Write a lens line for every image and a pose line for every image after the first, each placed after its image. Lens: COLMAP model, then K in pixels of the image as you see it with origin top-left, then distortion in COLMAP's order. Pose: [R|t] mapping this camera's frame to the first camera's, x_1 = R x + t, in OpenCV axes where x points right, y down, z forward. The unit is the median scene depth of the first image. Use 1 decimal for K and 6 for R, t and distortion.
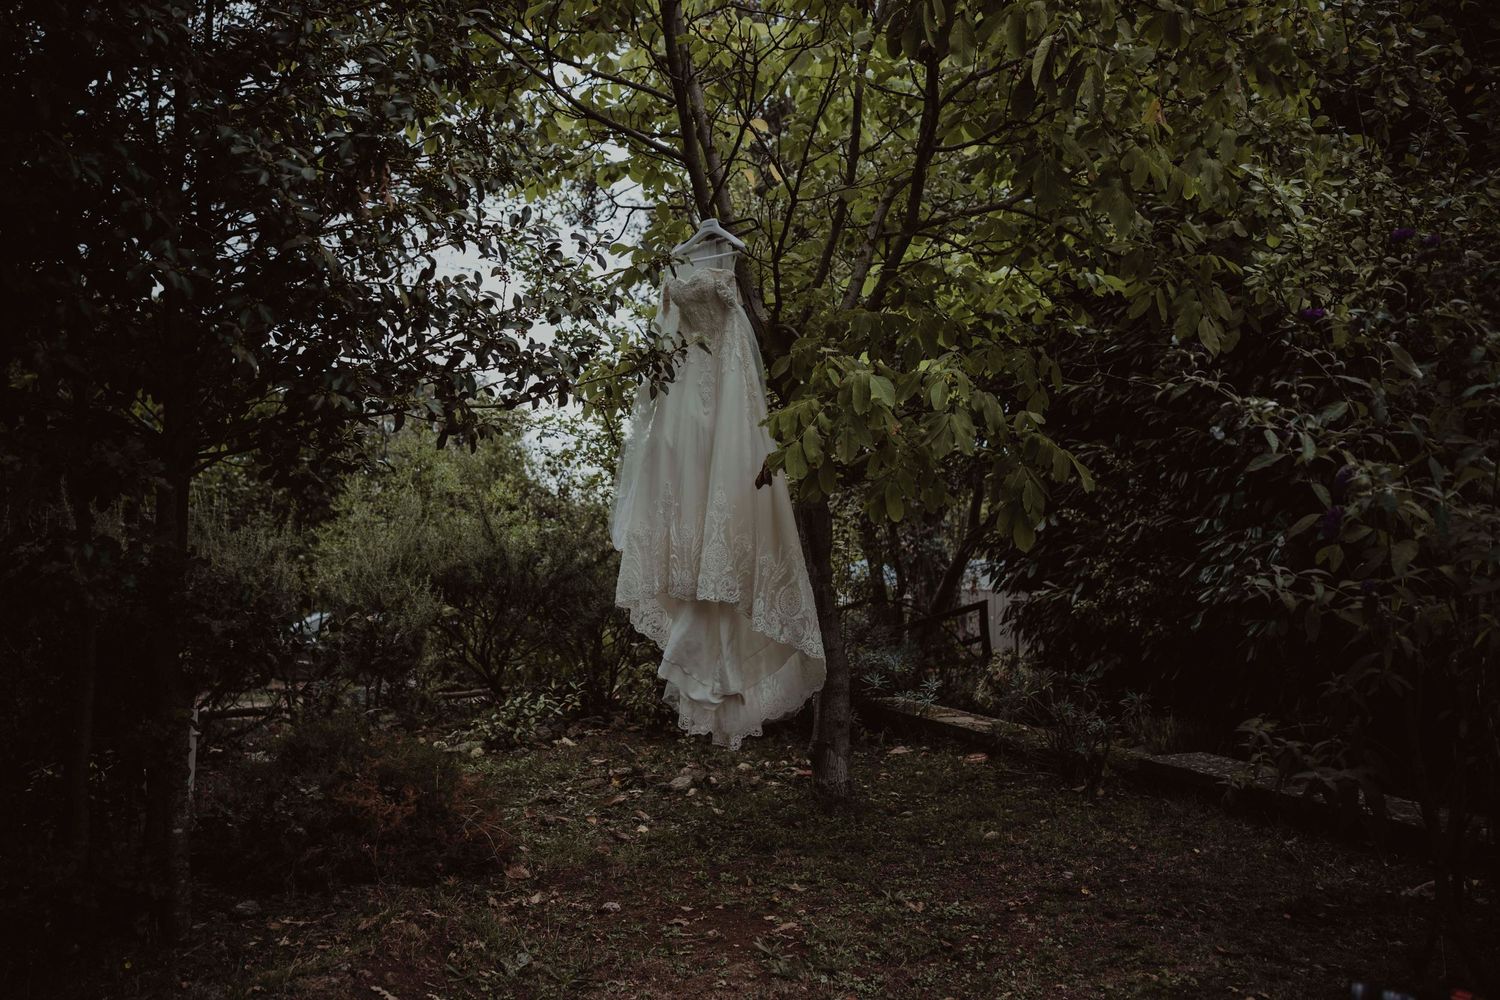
lens RADIAL K [[1490.9, 0, 750.4], [0, 1490.9, 500.2], [0, 0, 1]] dist [-0.003835, 0.000000]
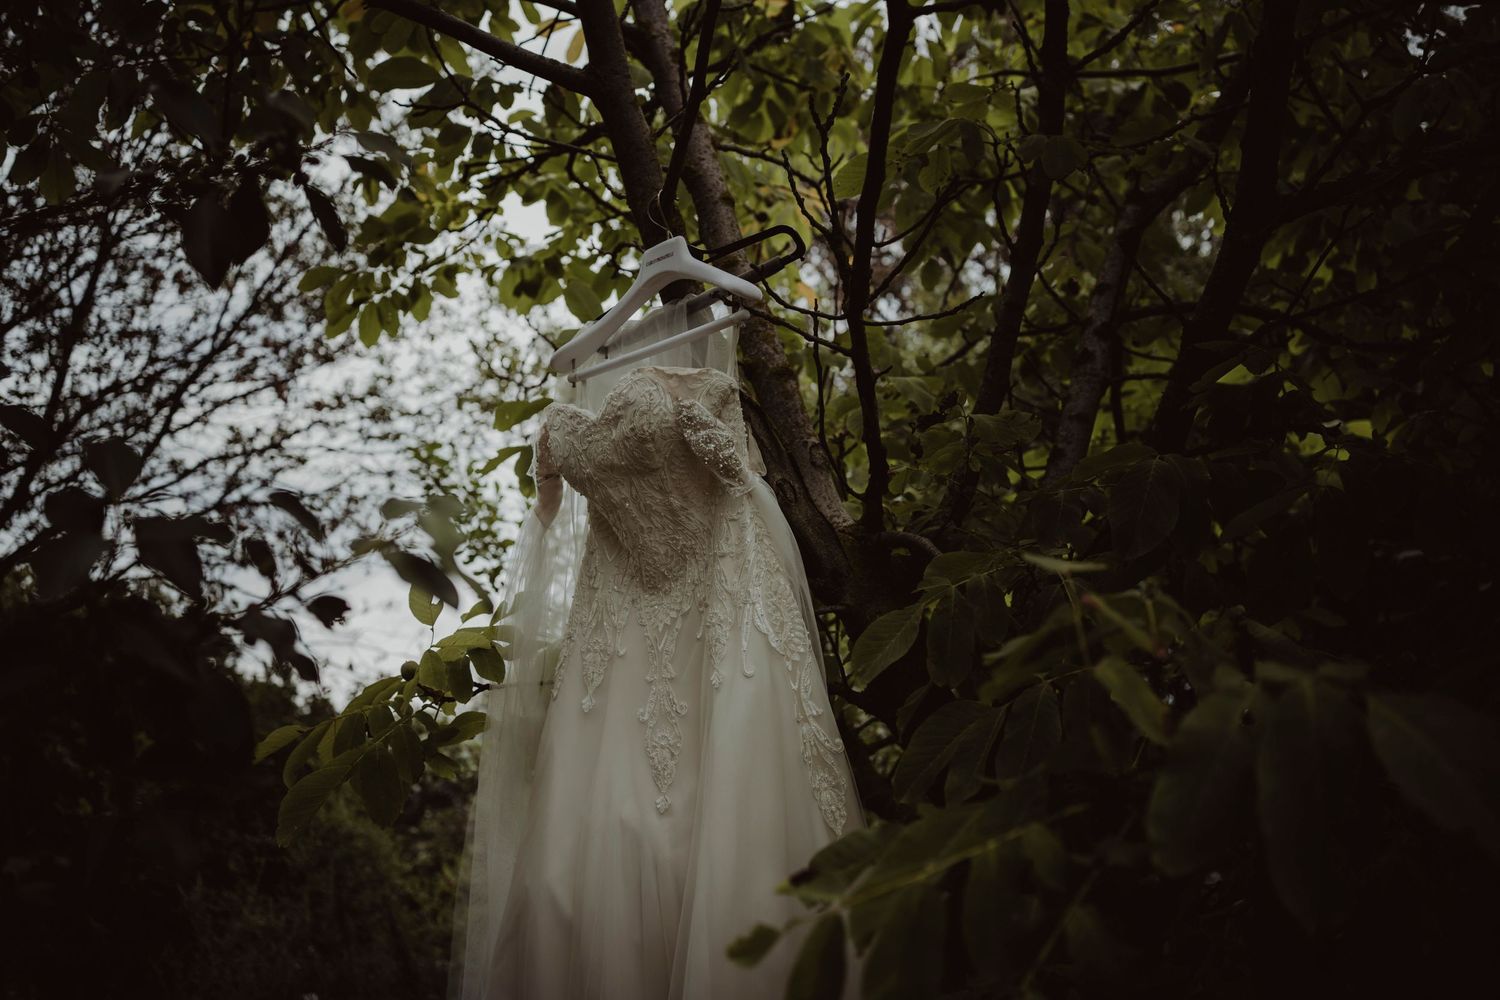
lens RADIAL K [[1490.9, 0, 750.4], [0, 1490.9, 501.2], [0, 0, 1]] dist [-0.003835, 0.000000]
pose [[0.996160, -0.054395, -0.068602, 0.013433], [0.040446, 0.980867, -0.190432, -0.062597], [0.077648, 0.186926, 0.979300, 0.678339]]
